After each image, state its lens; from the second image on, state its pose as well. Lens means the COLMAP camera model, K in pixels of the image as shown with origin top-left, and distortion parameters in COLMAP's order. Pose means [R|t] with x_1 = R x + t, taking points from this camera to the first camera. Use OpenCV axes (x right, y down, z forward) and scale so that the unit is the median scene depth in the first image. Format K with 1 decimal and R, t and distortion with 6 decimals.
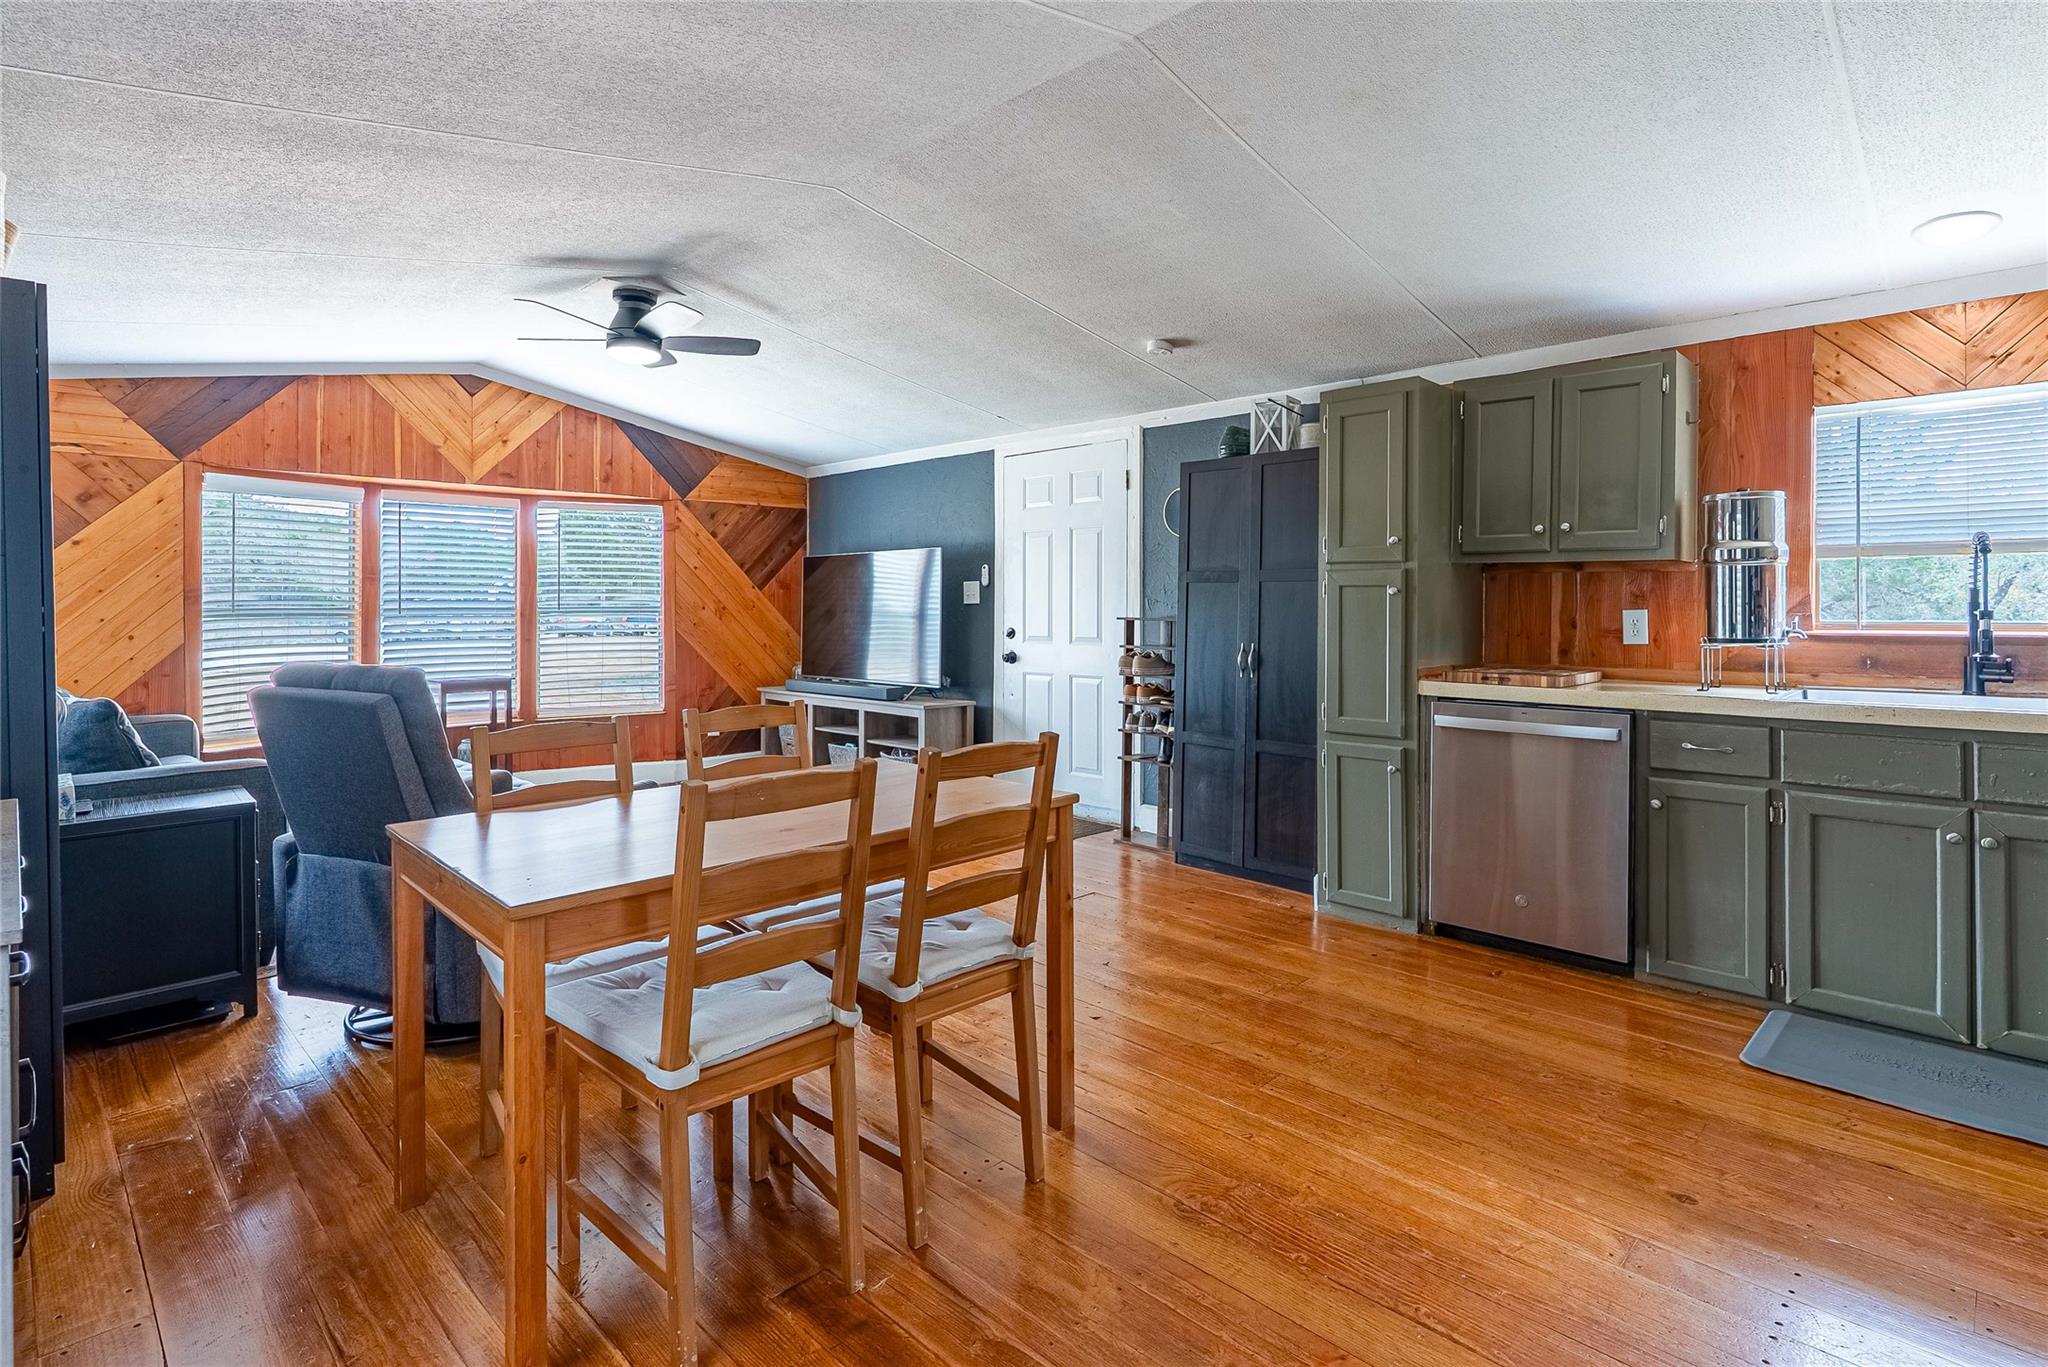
lens RADIAL K [[995.1, 0, 1025.9], [0, 995.1, 634.9], [0, 0, 1]] dist [-0.001898, 0.002725]
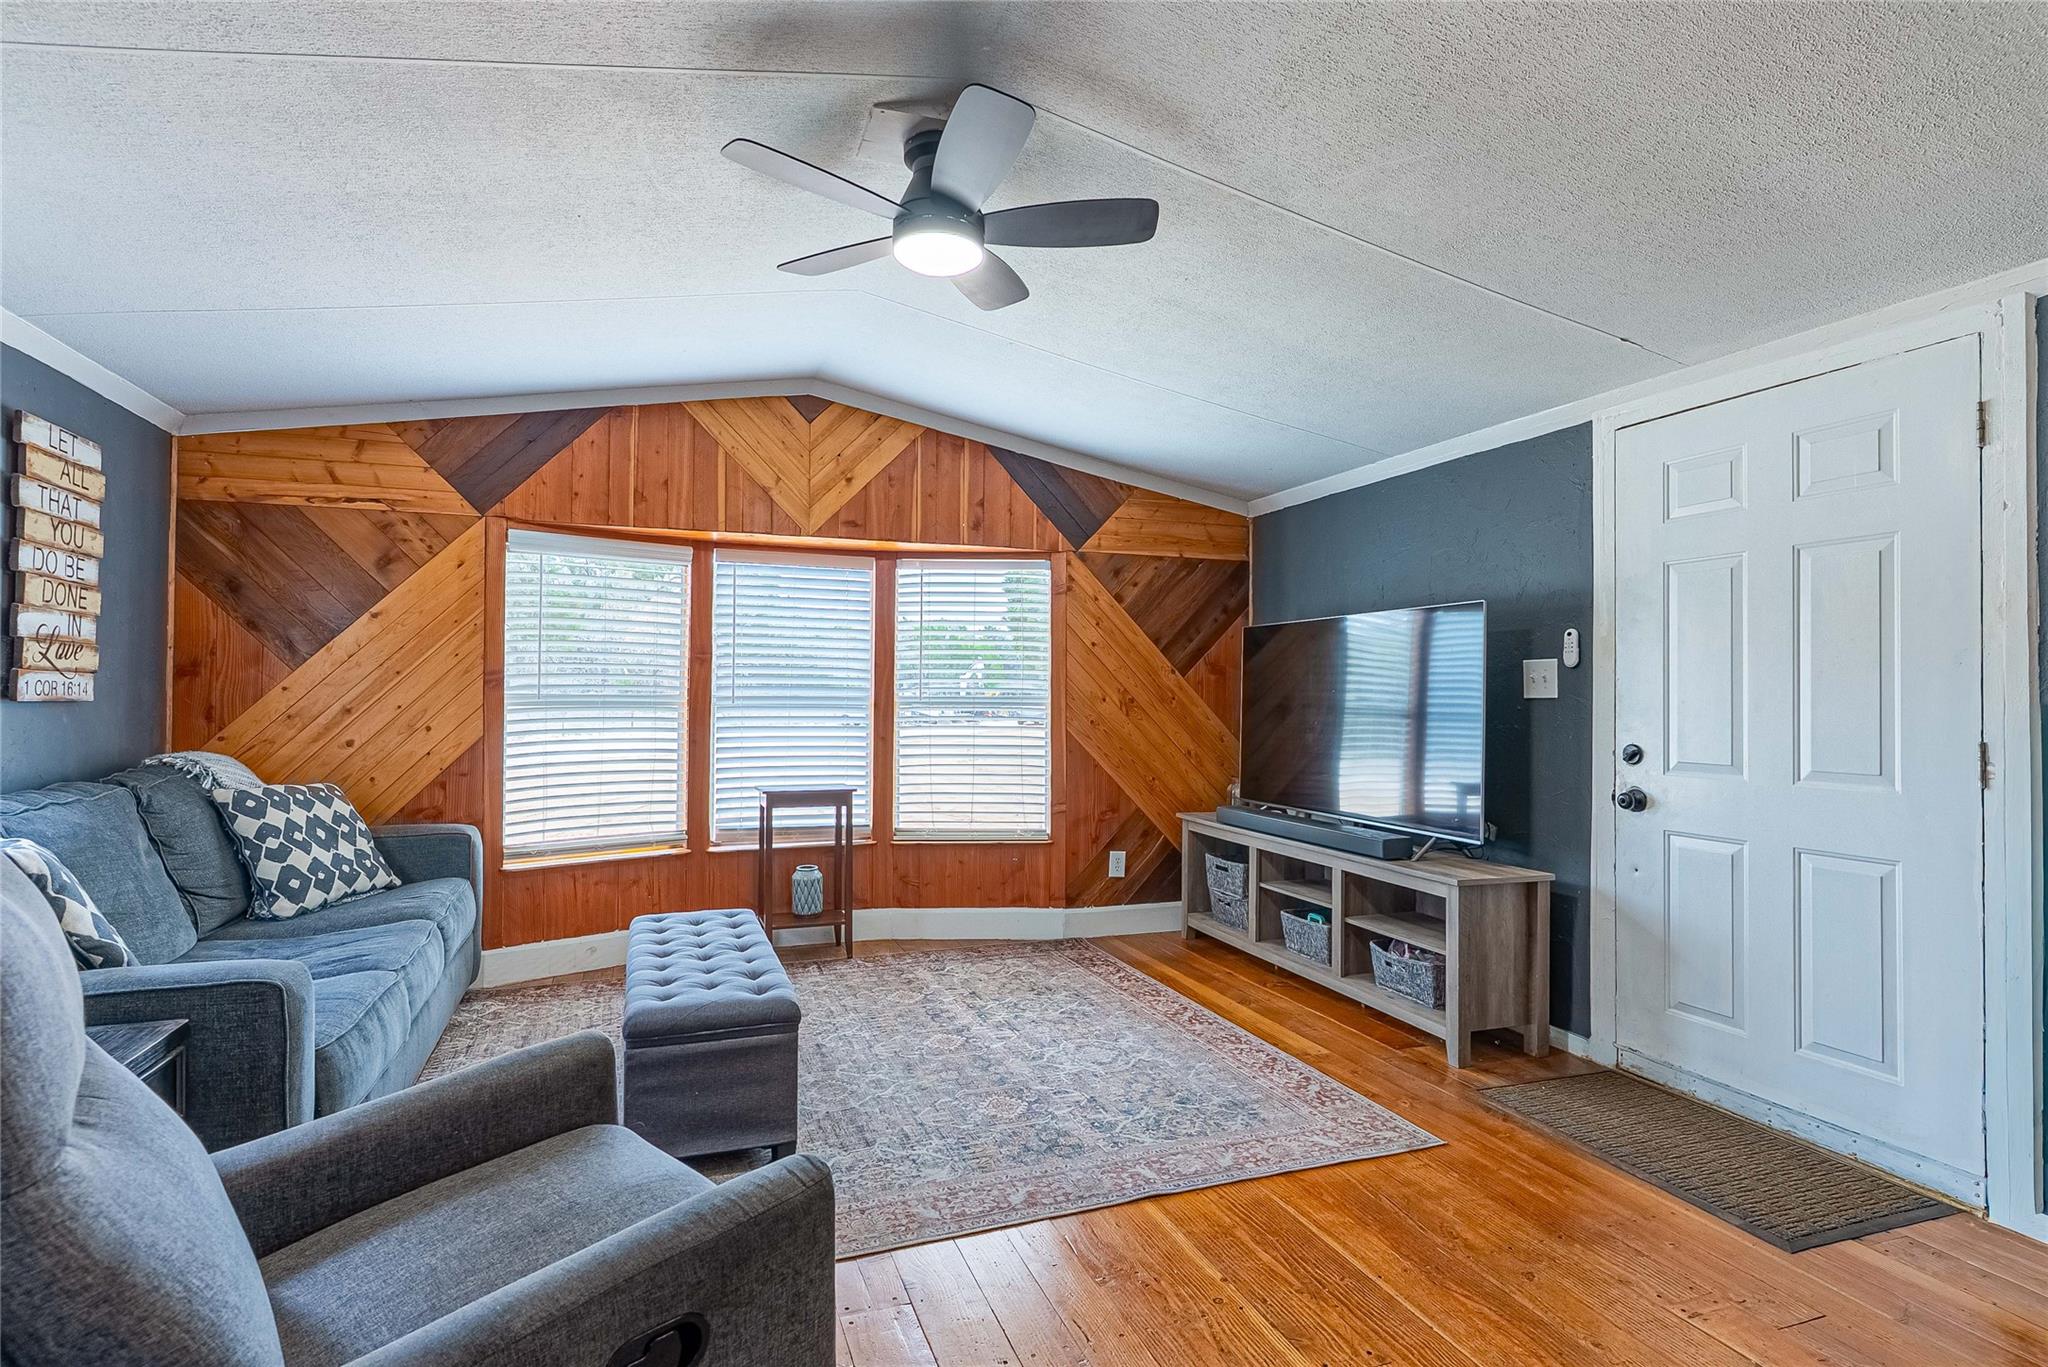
lens RADIAL K [[995.1, 0, 965.9], [0, 995.1, 652.3], [0, 0, 1]] dist [-0.001898, 0.002725]
pose [[0.879622, -0.010256, -0.475563, -0.075963], [-0.024292, 0.997494, -0.066444, -0.012291], [0.475053, 0.069998, 0.877169, 0.354783]]
